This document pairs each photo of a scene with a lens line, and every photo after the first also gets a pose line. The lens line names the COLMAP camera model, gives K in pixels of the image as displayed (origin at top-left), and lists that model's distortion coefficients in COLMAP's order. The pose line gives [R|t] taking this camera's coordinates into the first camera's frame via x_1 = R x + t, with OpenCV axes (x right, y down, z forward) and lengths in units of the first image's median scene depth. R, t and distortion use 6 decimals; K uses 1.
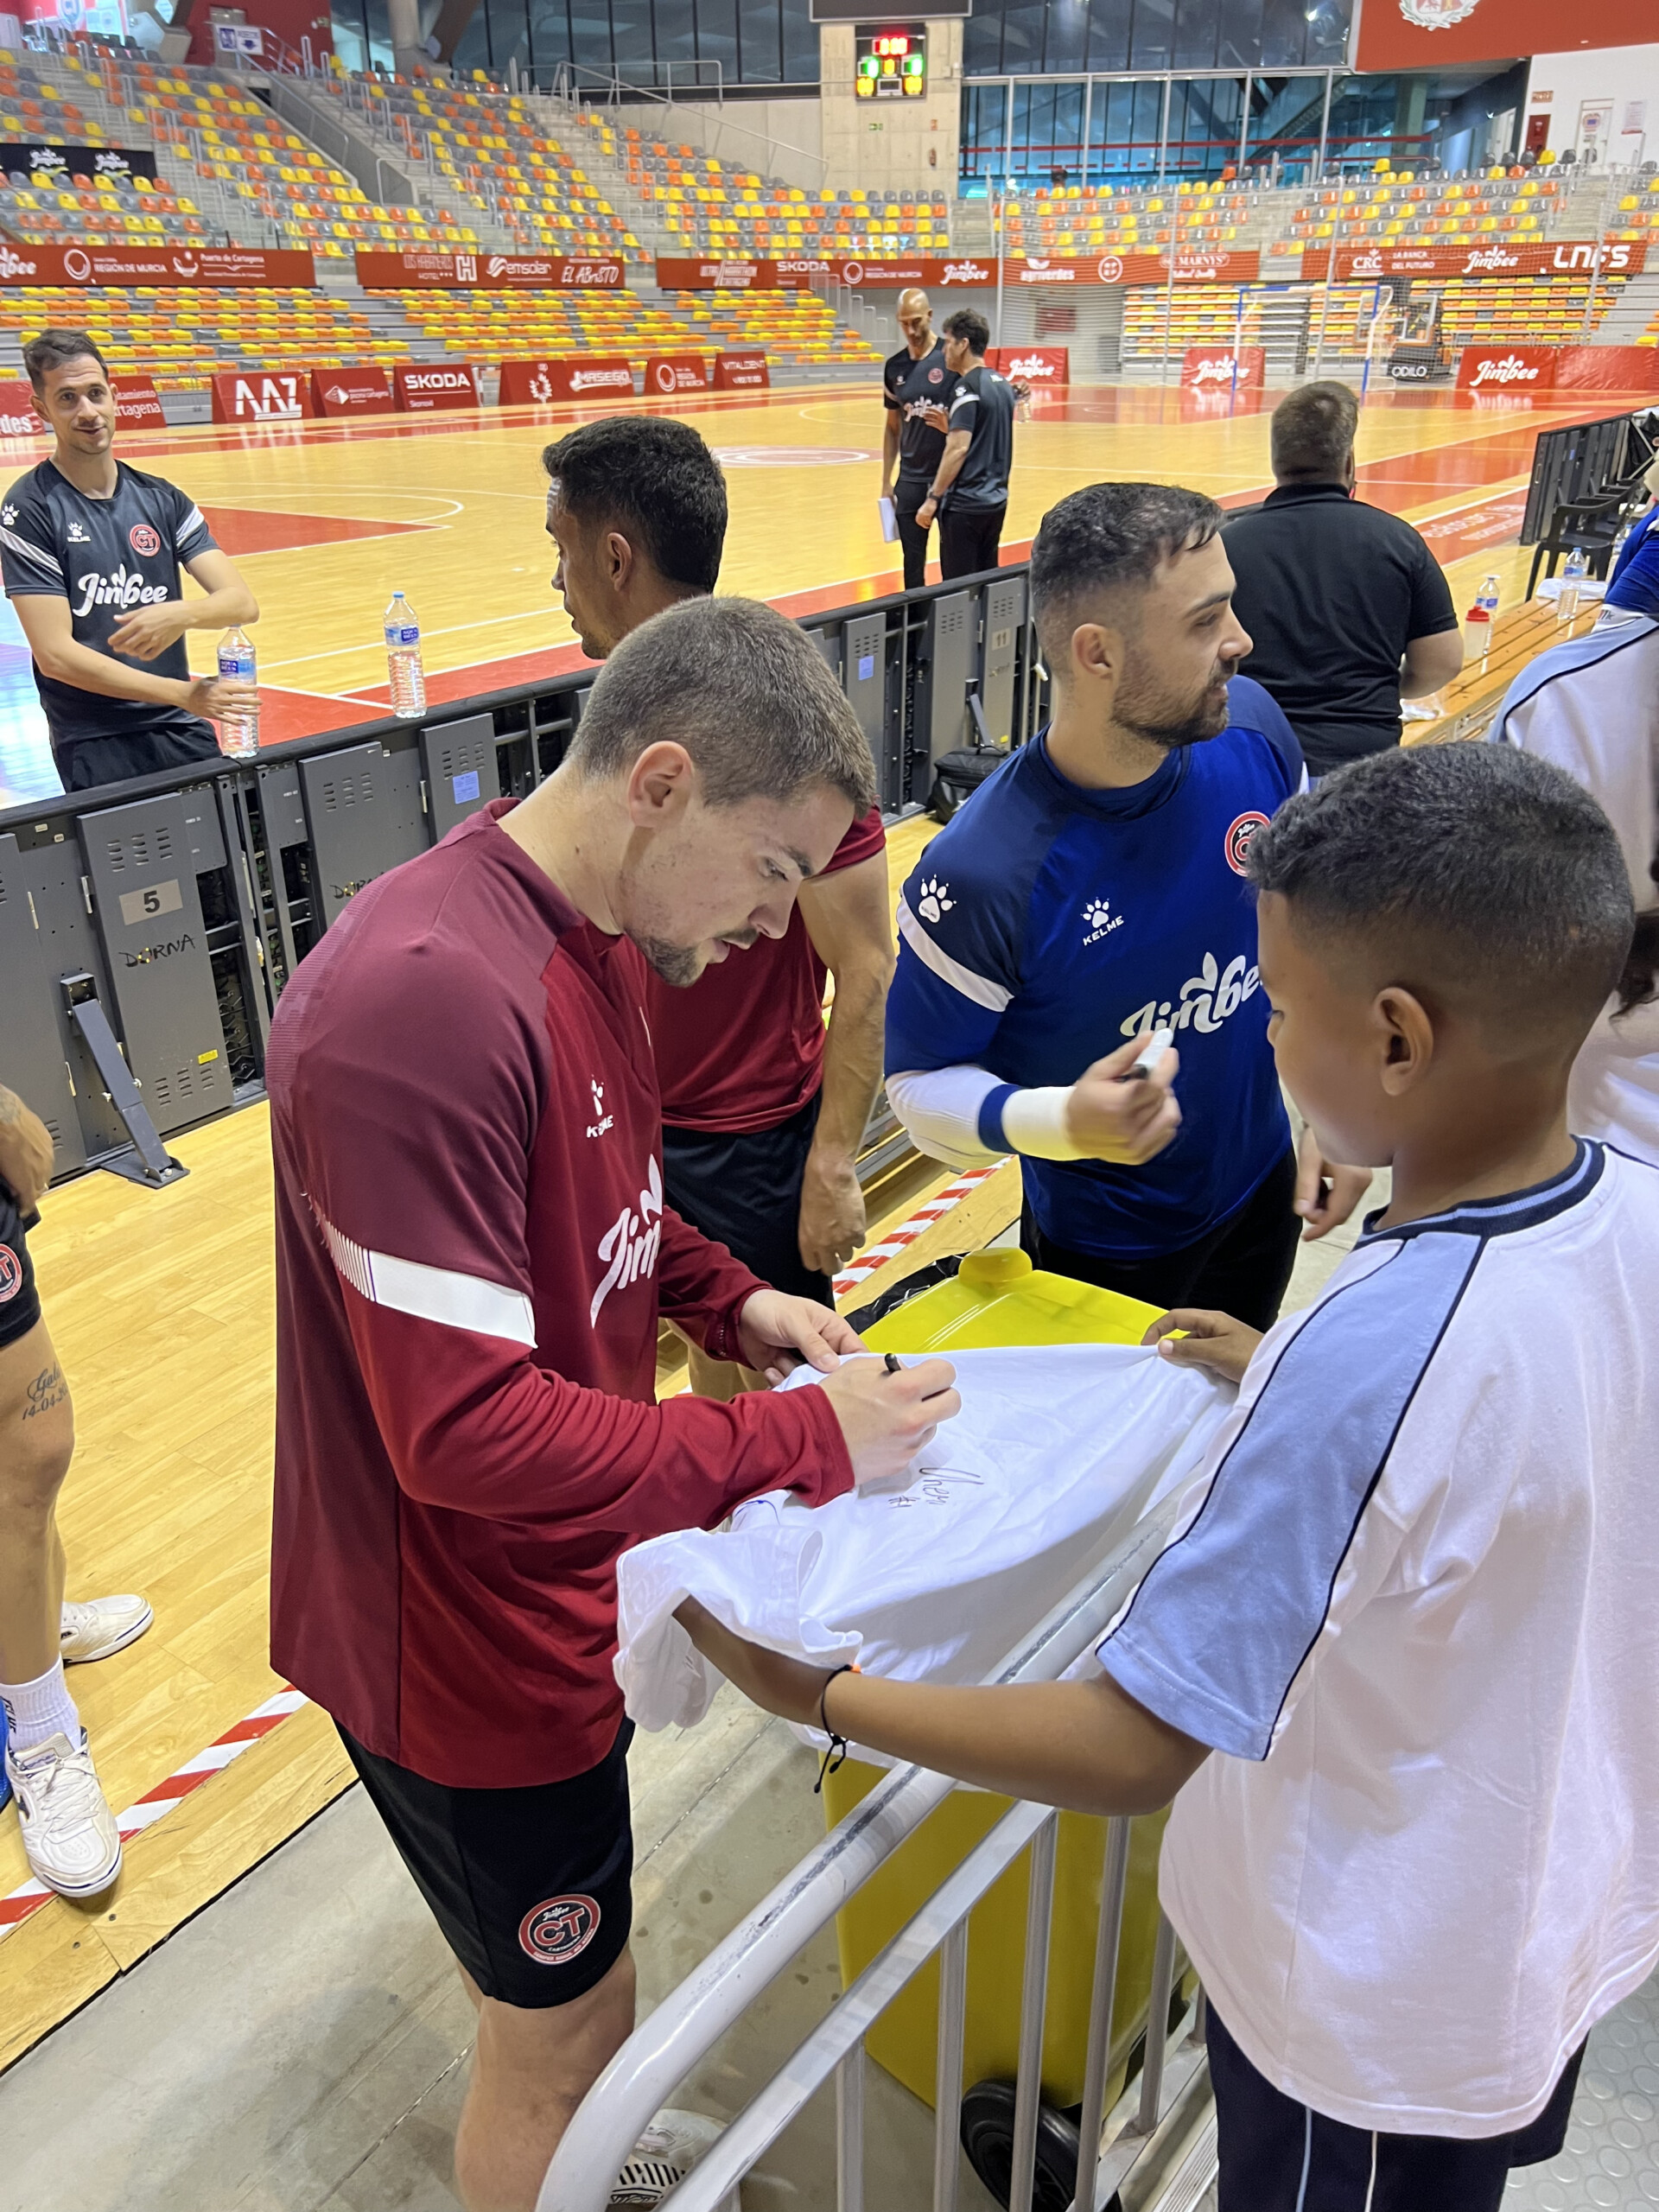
lens RADIAL K [[1675.4, 0, 795.6], [0, 1675.4, 1131.1], [0, 0, 1]] dist [0.061675, -0.070268]
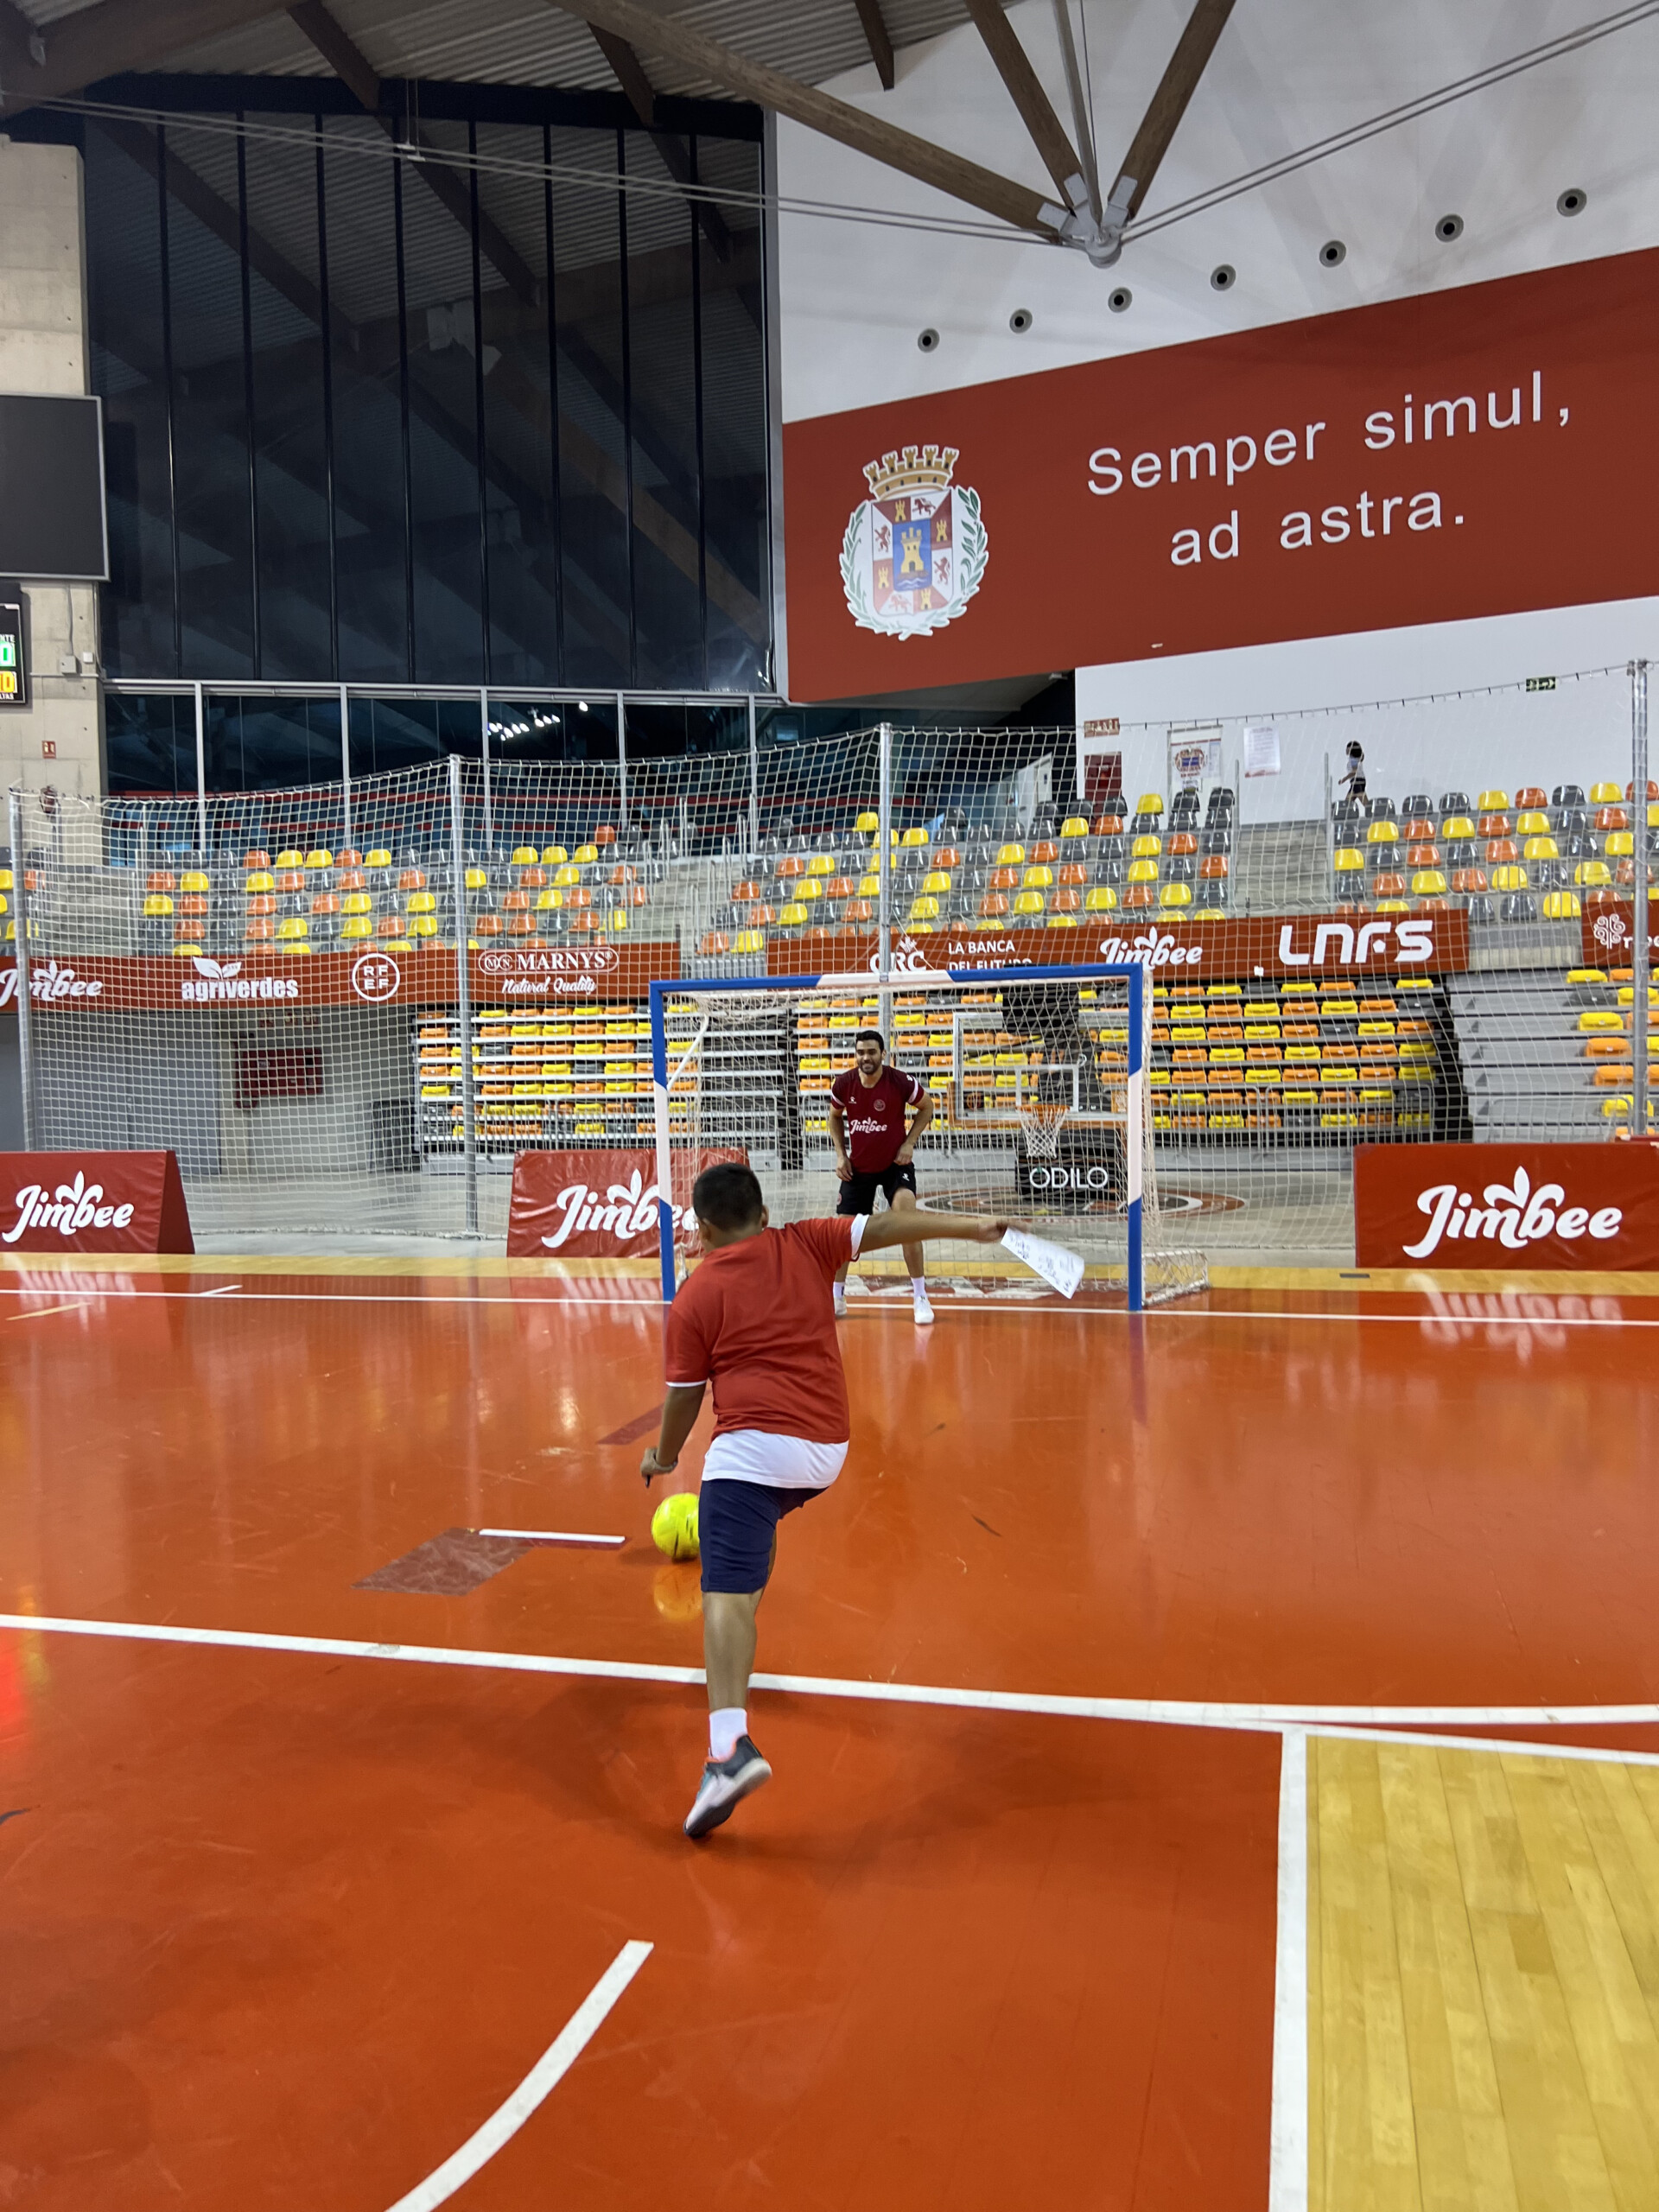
lens RADIAL K [[1675.4, 0, 852.6], [0, 1675.4, 1086.6], [0, 0, 1]] dist [0.061675, -0.070268]
pose [[0.937969, -0.020070, 0.346137, 0.146392], [0.163608, 0.905807, -0.390827, -0.272868], [-0.305689, 0.423214, 0.852903, 0.566420]]
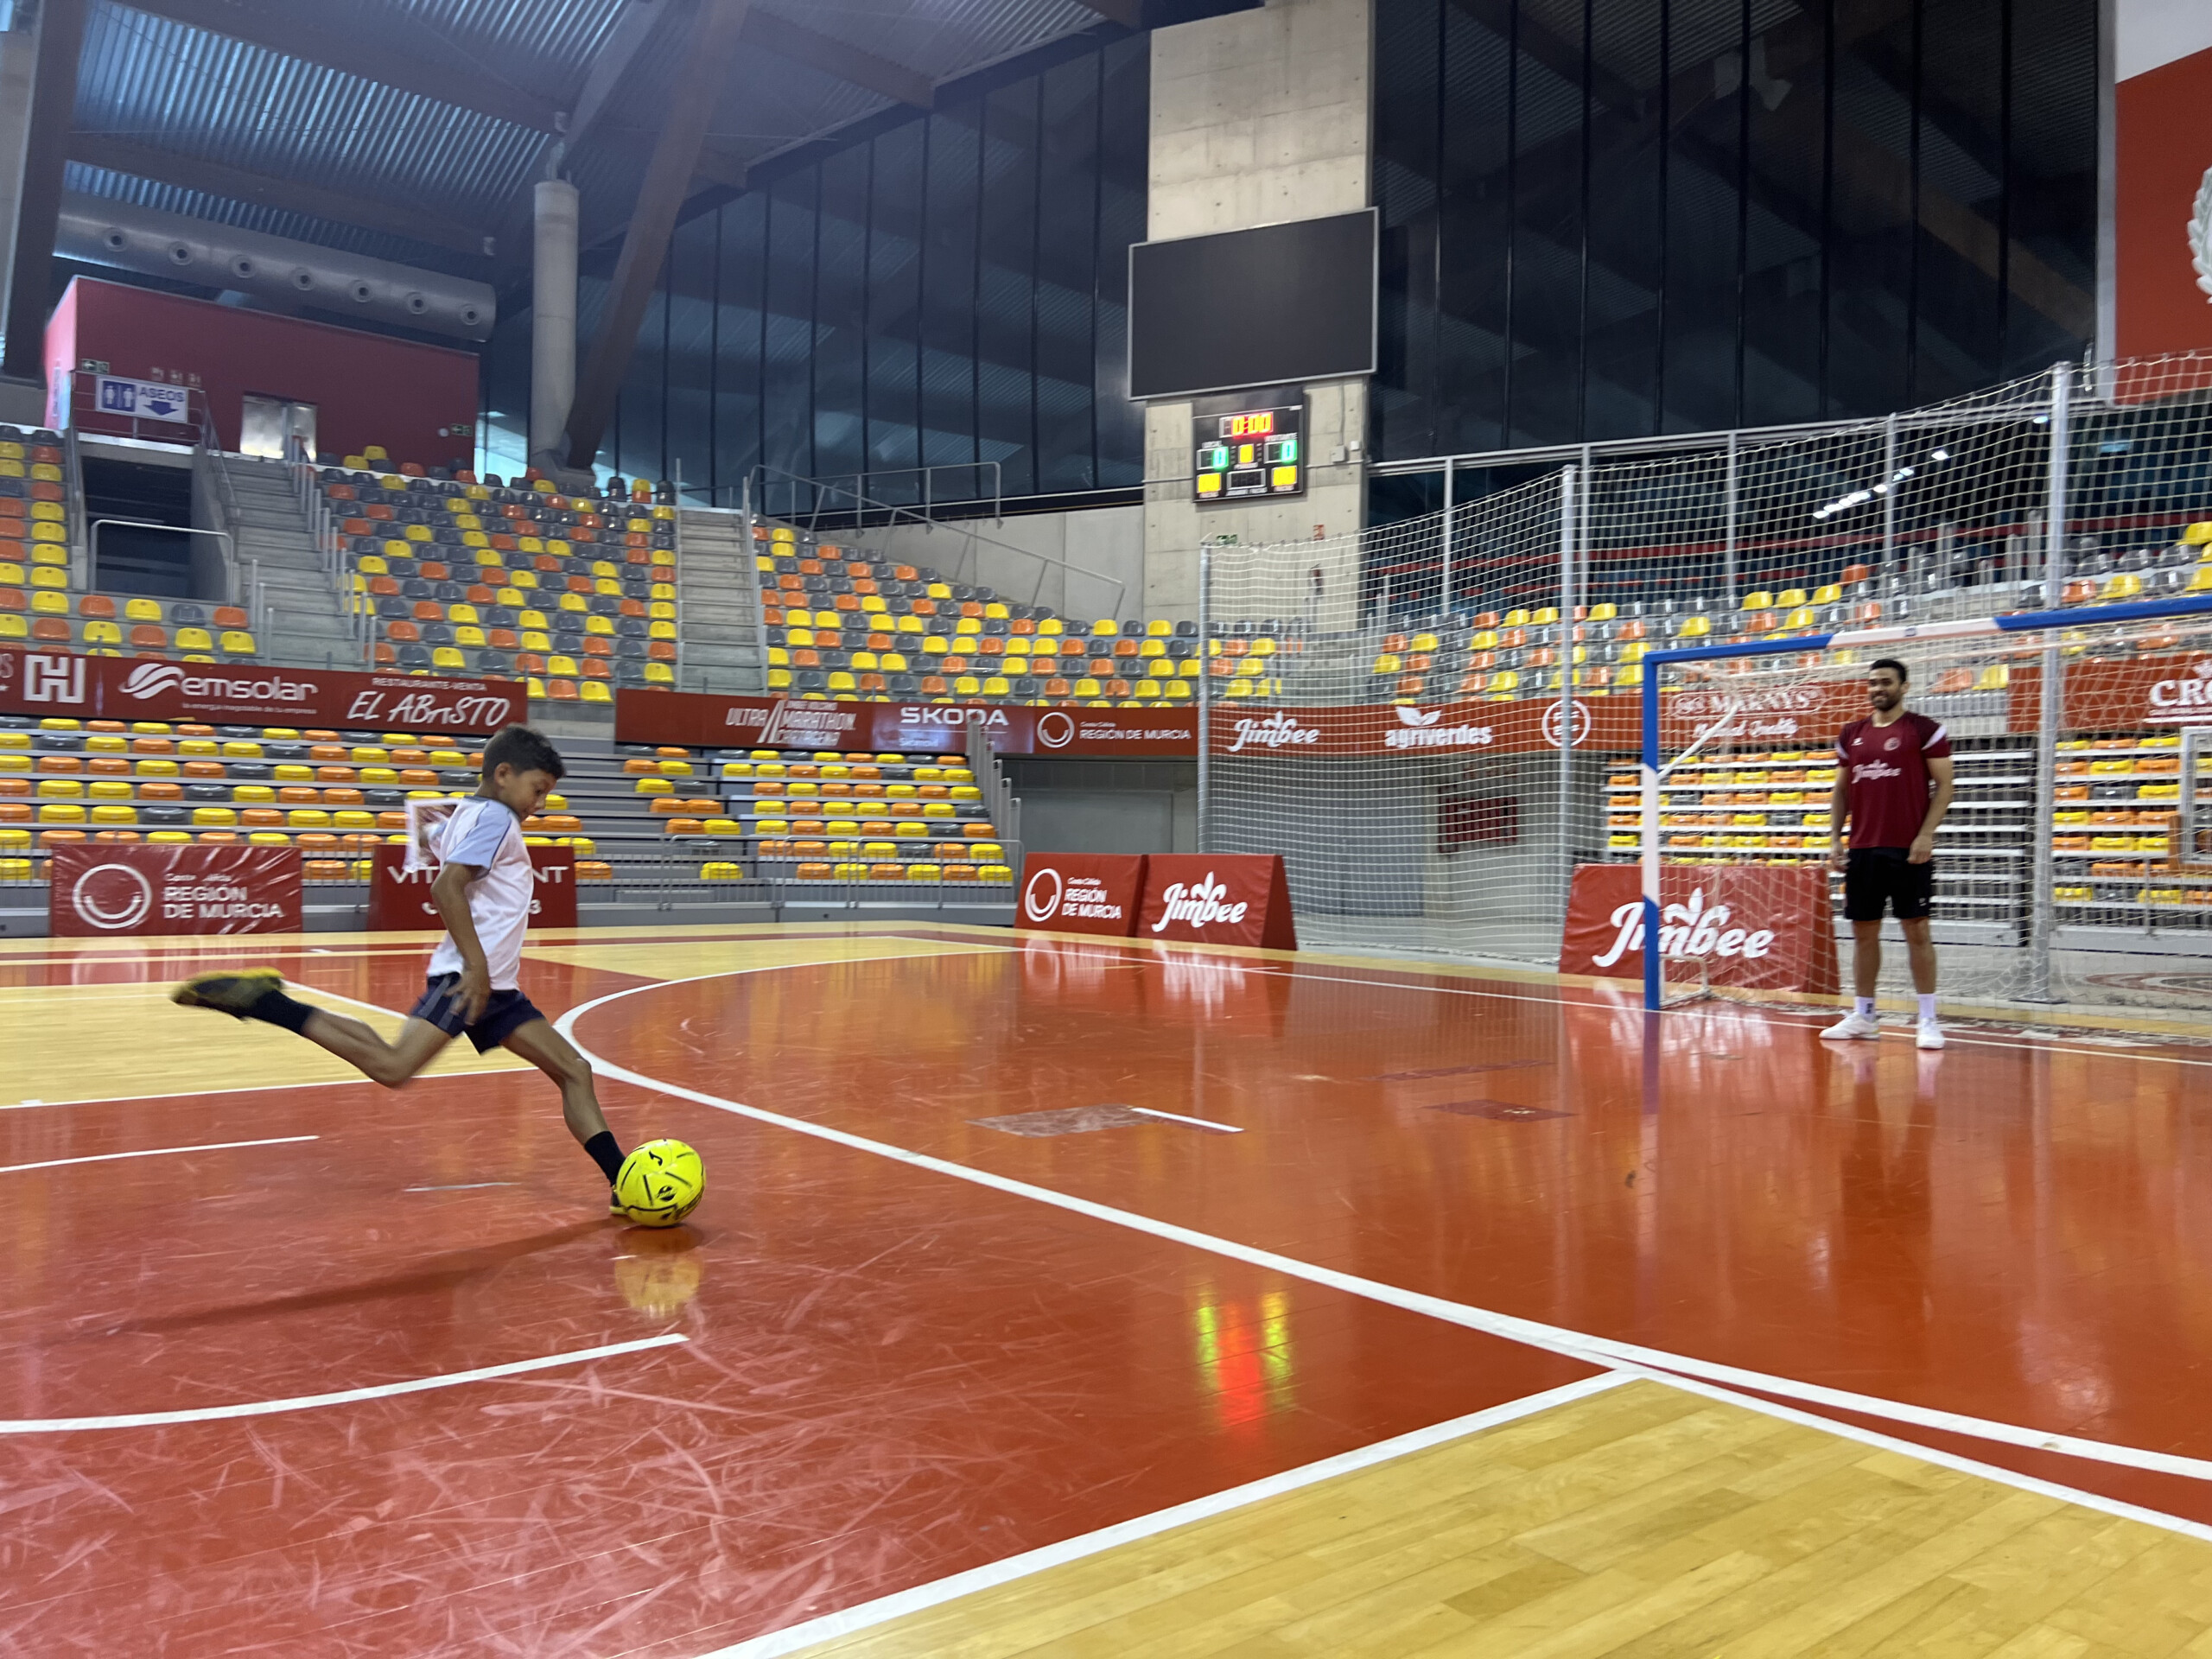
lens RADIAL K [[1675.4, 0, 1099.0], [0, 1675.4, 824.6], [0, 0, 1]] dist [0.061675, -0.070268]
pose [[0.961108, 0.019946, -0.275451, 0.189954], [-0.141988, 0.891161, -0.430896, -0.262466], [0.236876, 0.453248, 0.859334, 0.577856]]
